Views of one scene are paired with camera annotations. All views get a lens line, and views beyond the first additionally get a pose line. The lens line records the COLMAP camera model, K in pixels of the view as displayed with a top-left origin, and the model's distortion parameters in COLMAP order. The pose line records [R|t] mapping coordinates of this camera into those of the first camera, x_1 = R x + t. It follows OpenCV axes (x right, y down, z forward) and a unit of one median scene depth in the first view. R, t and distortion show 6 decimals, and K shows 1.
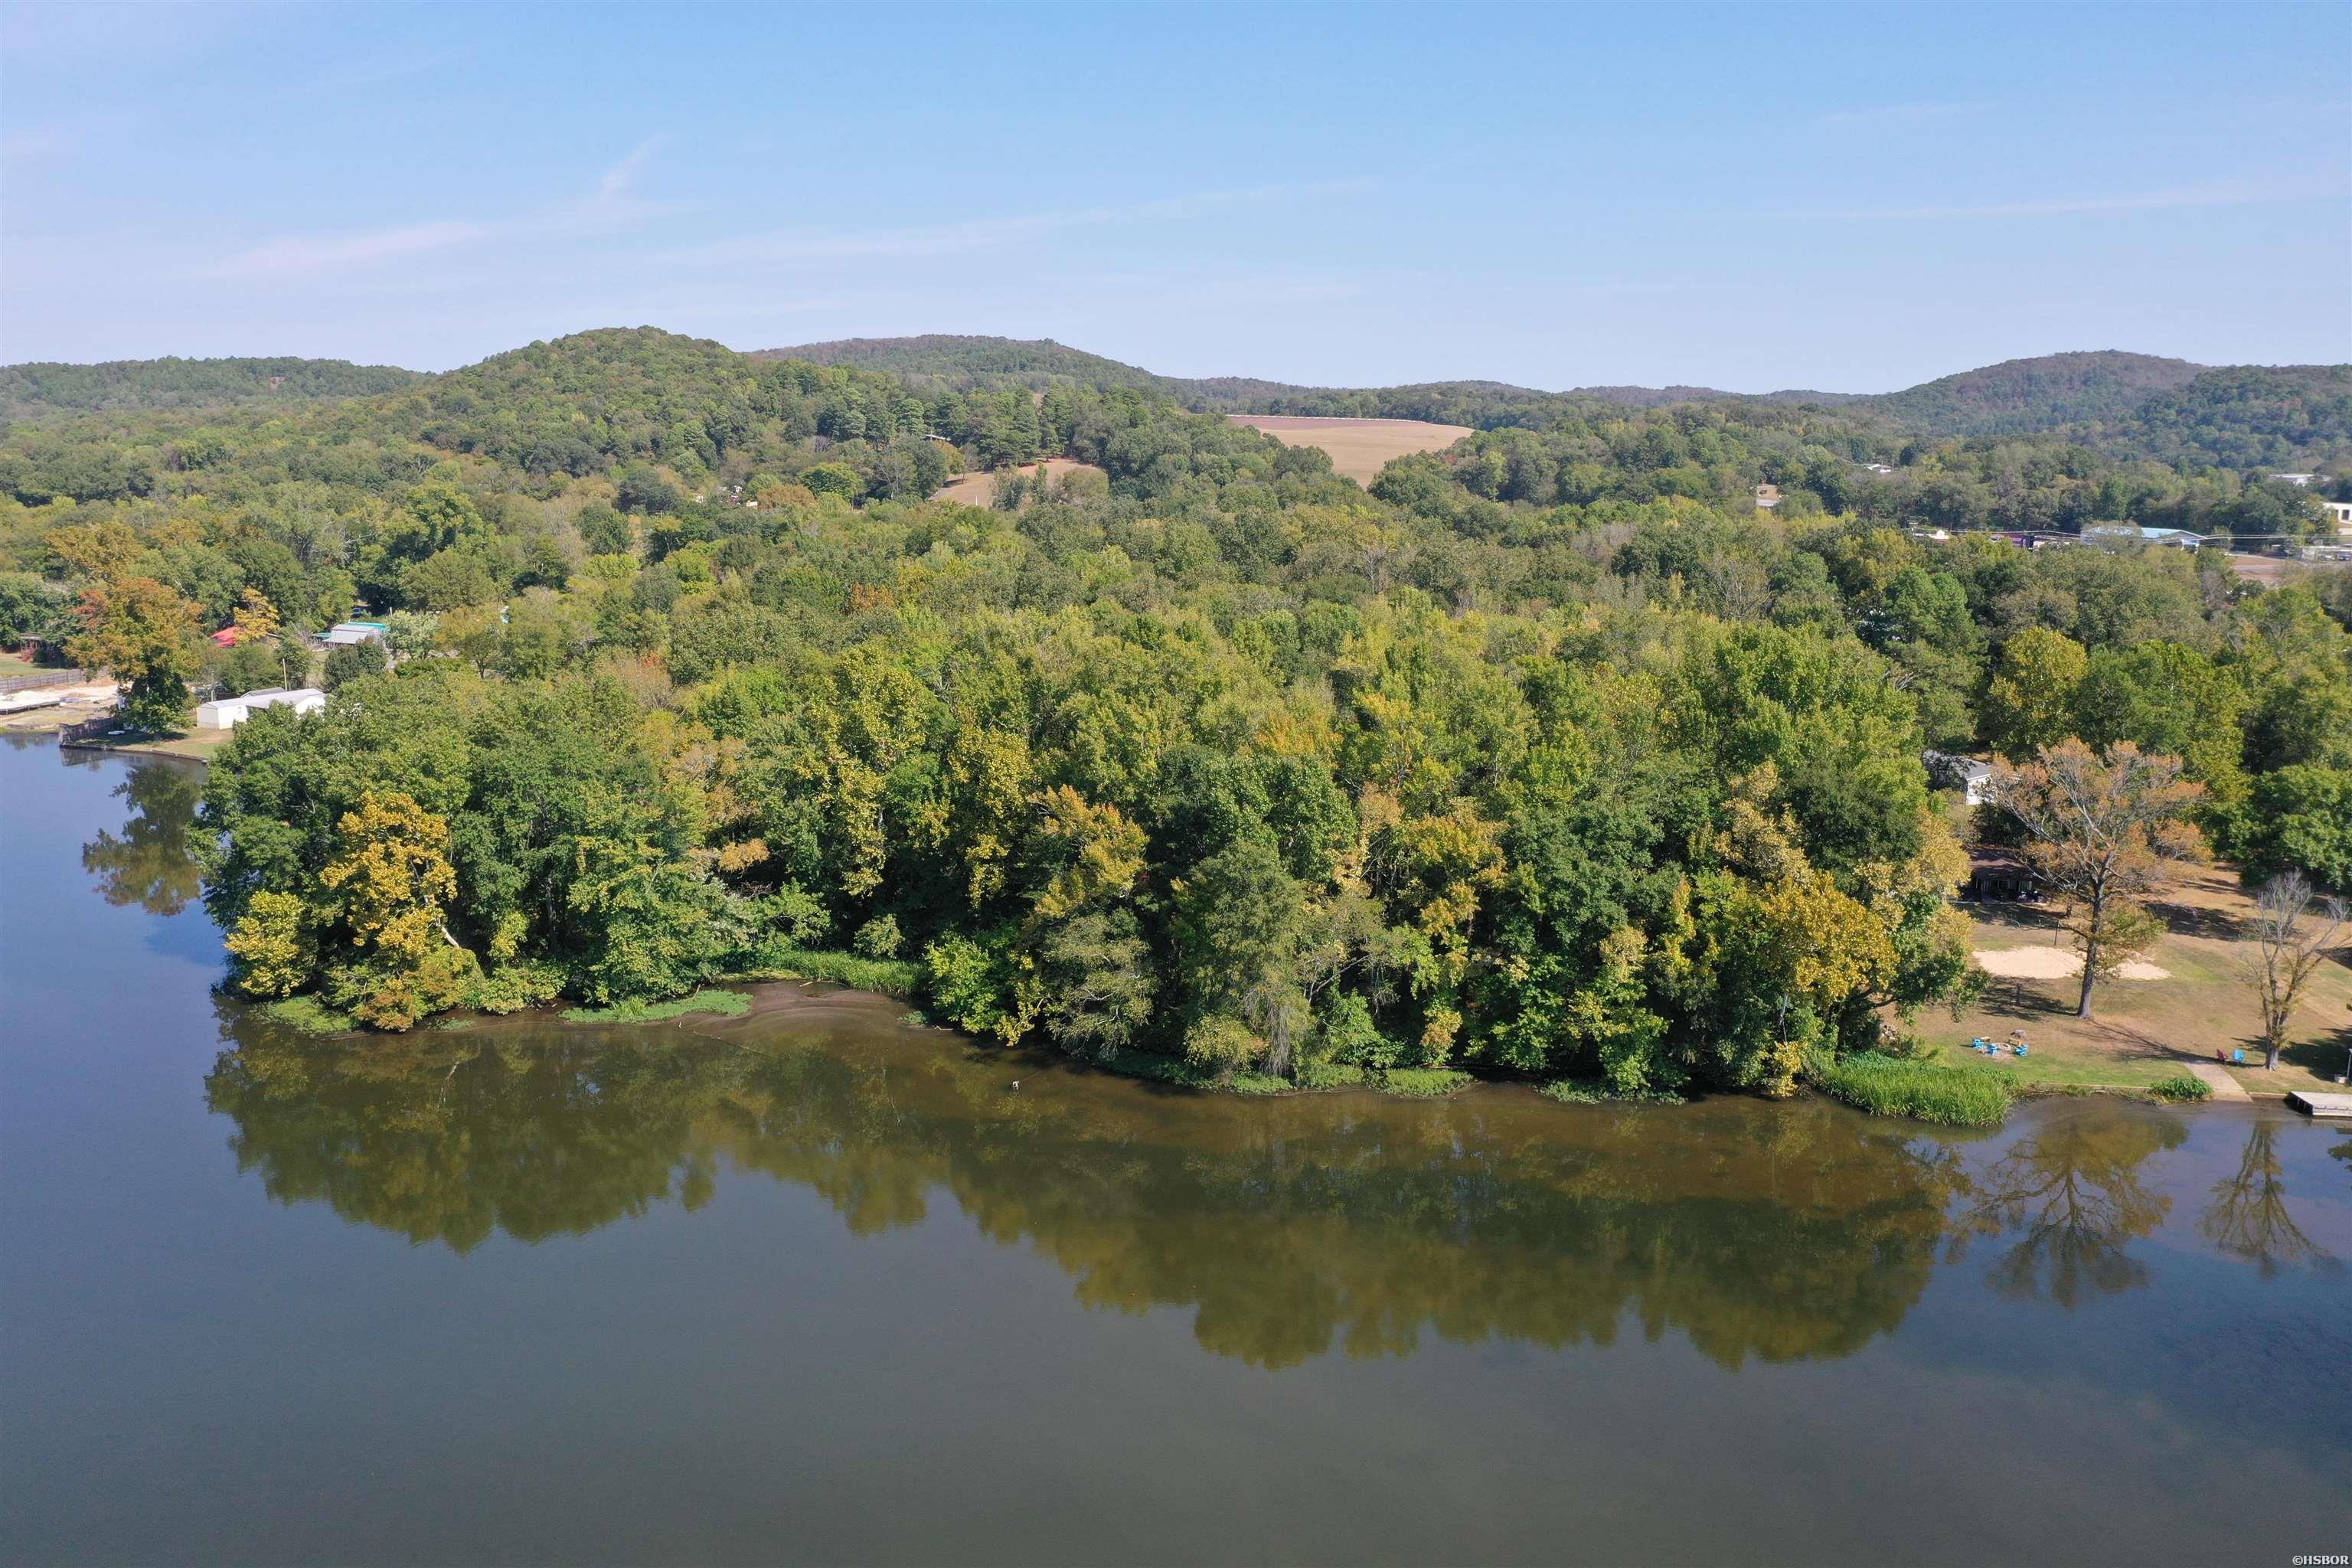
lens RADIAL K [[1836.9, 0, 1169.8], [0, 1836.9, 784.8], [0, 0, 1]] dist [-0.004741, -0.001731]
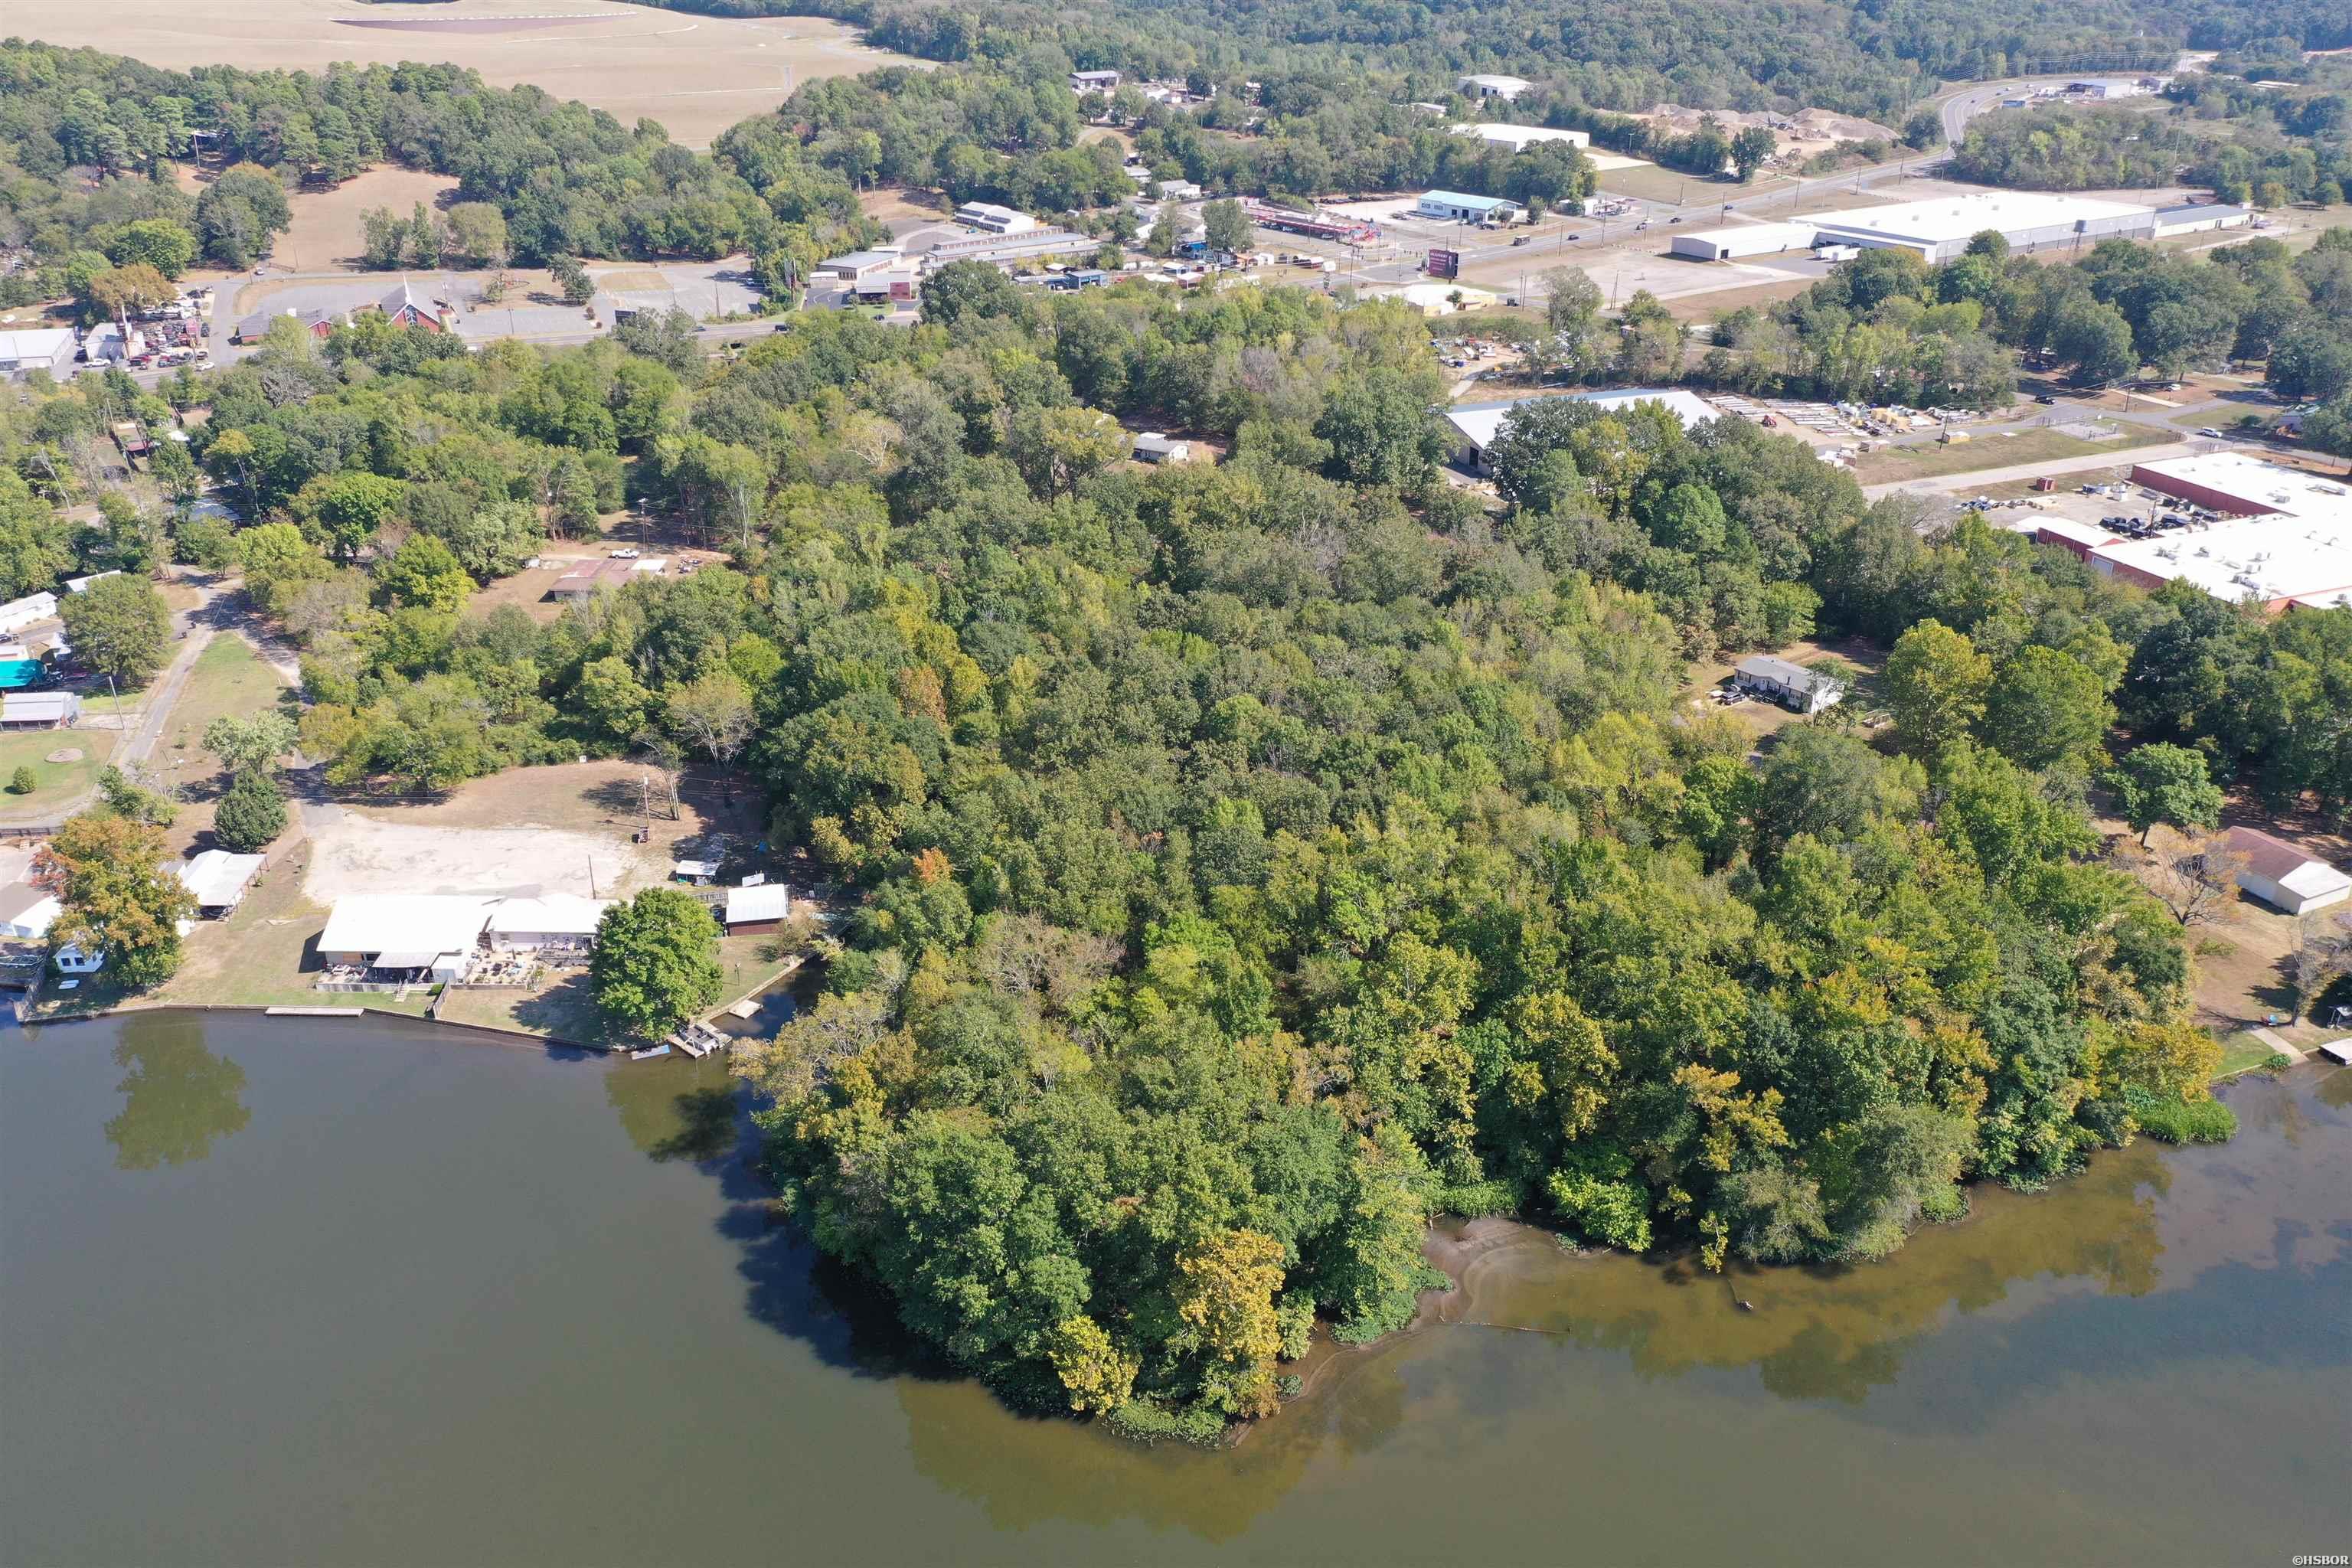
lens RADIAL K [[1831.3, 0, 1171.0], [0, 1831.3, 784.1], [0, 0, 1]] dist [-0.002237, -0.001603]
pose [[0.881569, -0.214741, 0.420383, -0.792175], [0.098512, 0.954622, 0.281056, -0.524856], [-0.461661, -0.206357, 0.862720, 0.092740]]
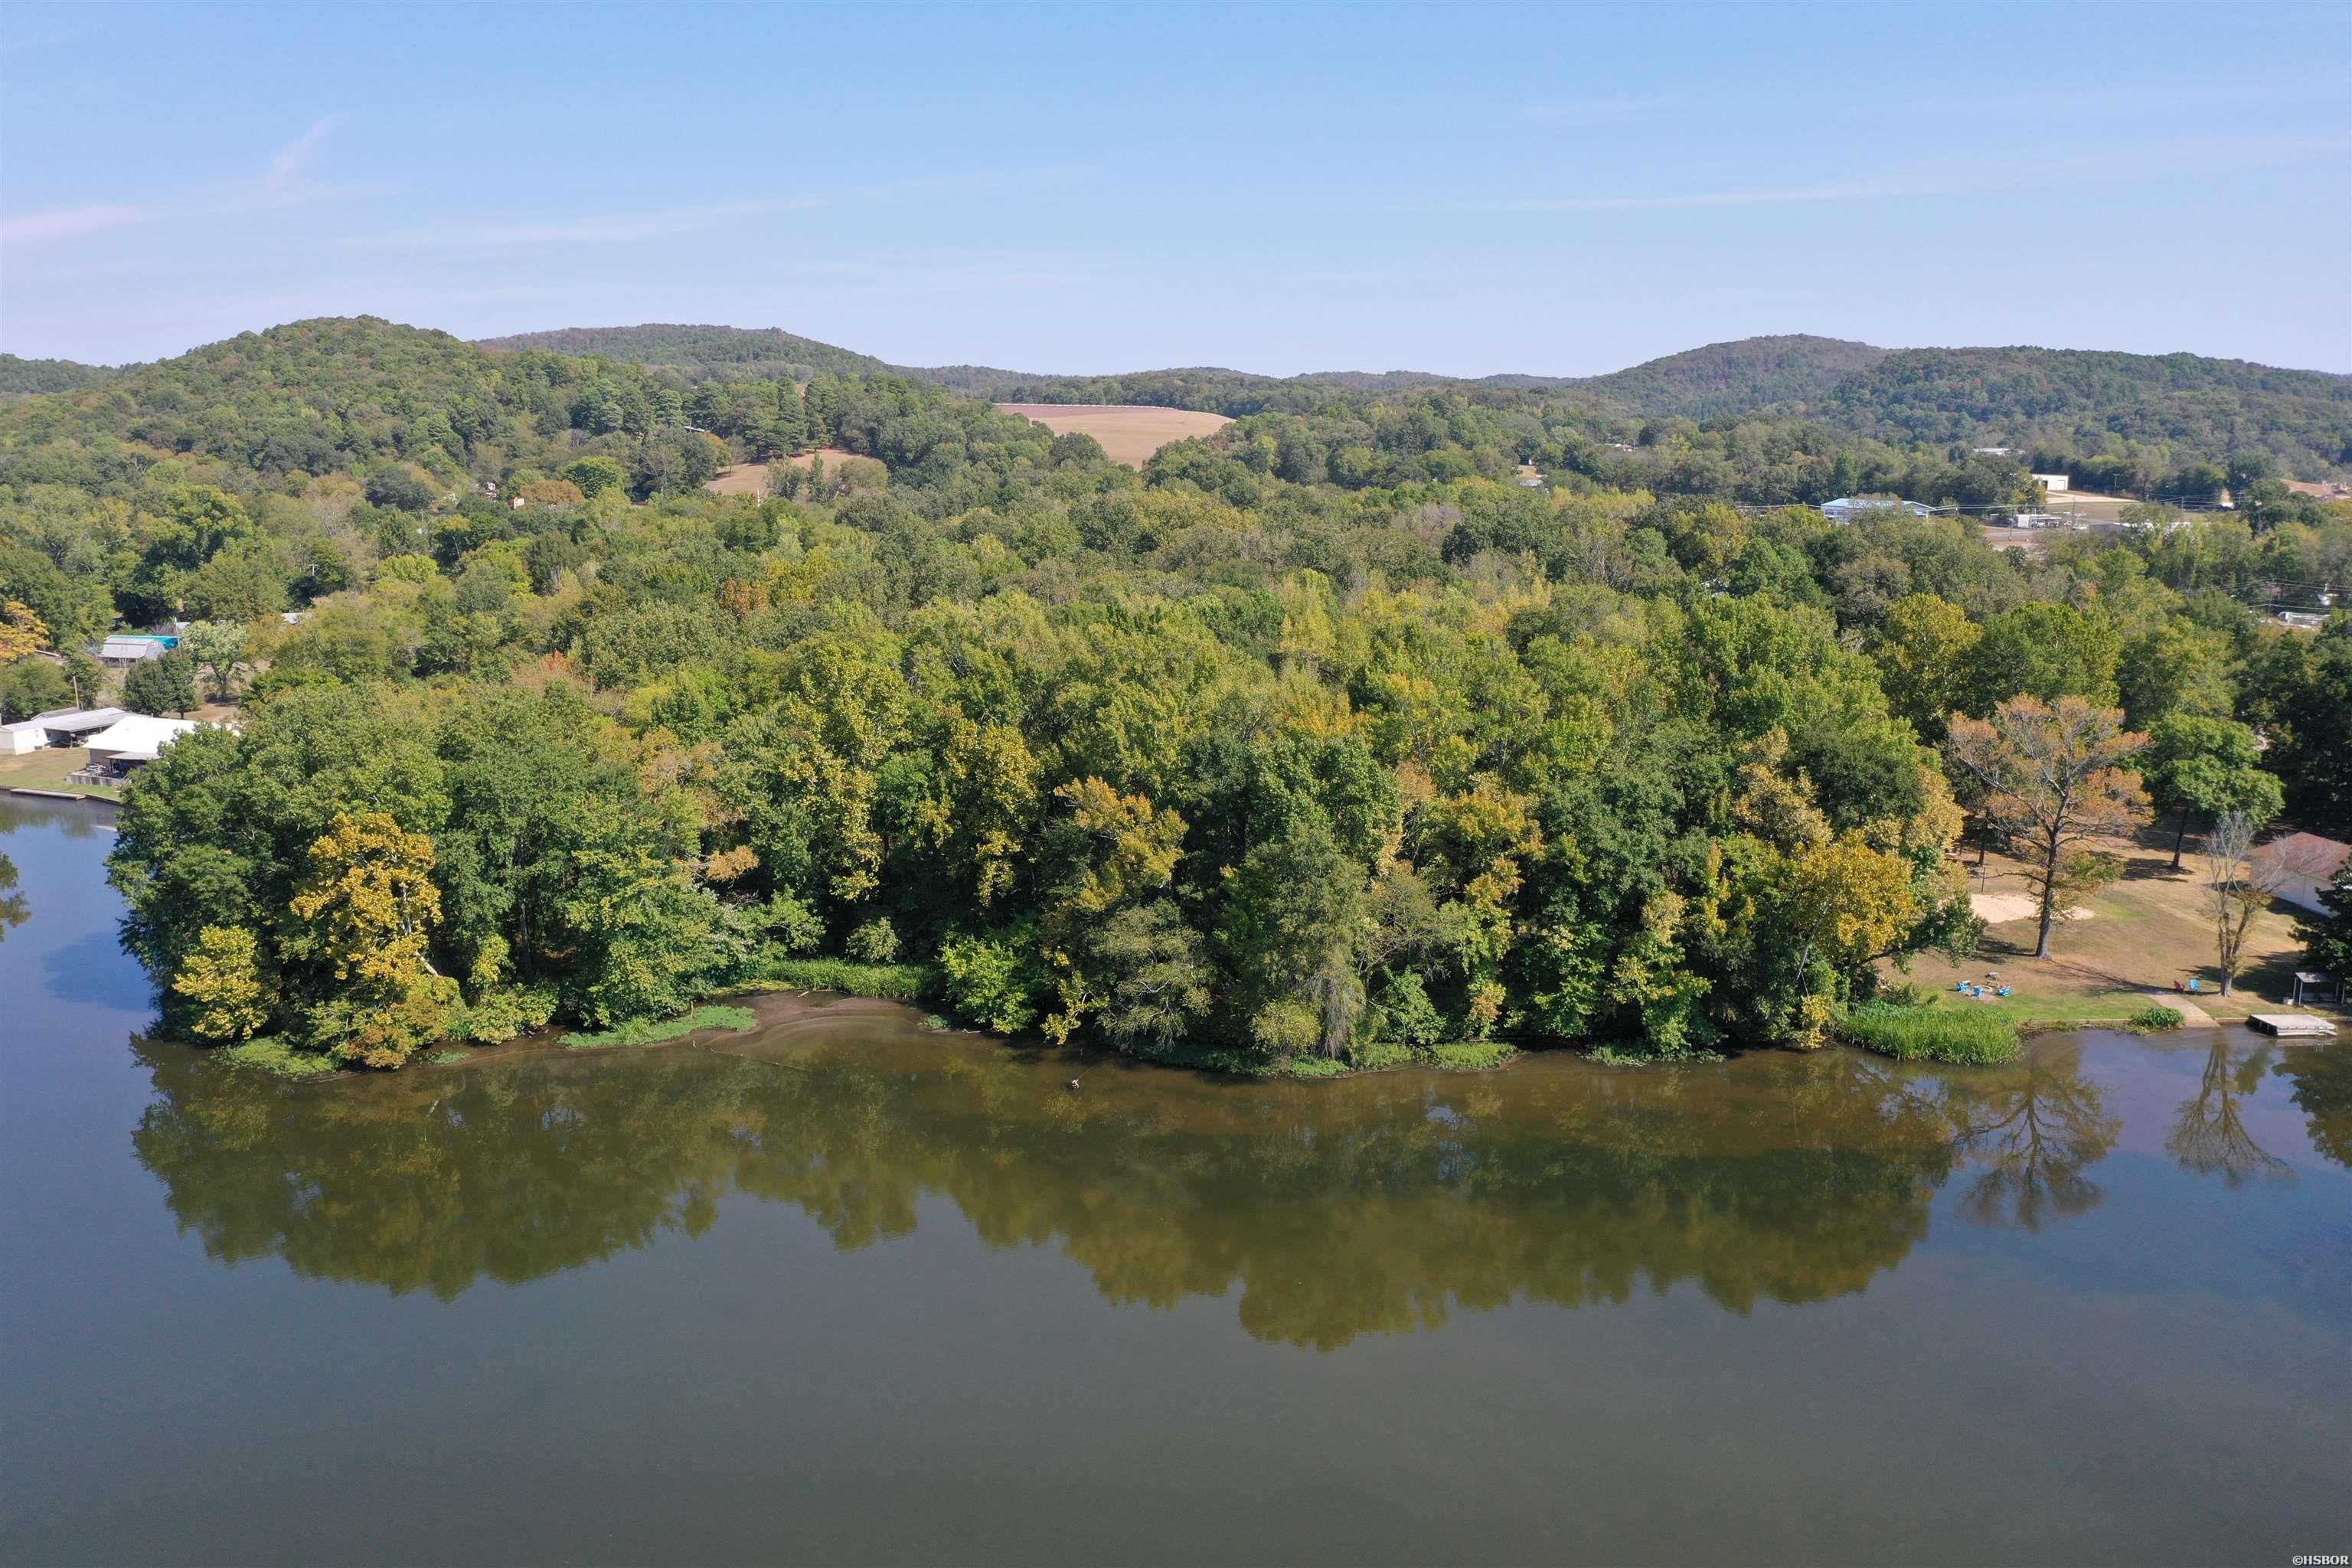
lens RADIAL K [[1840.1, 0, 1168.8], [0, 1840.1, 779.6], [0, 0, 1]] dist [-0.004916, 0.000578]
pose [[0.988859, -0.039273, 0.143581, -0.141867], [0.038835, 0.999228, 0.005855, -0.001940], [-0.143700, -0.000214, 0.989621, 0.018624]]
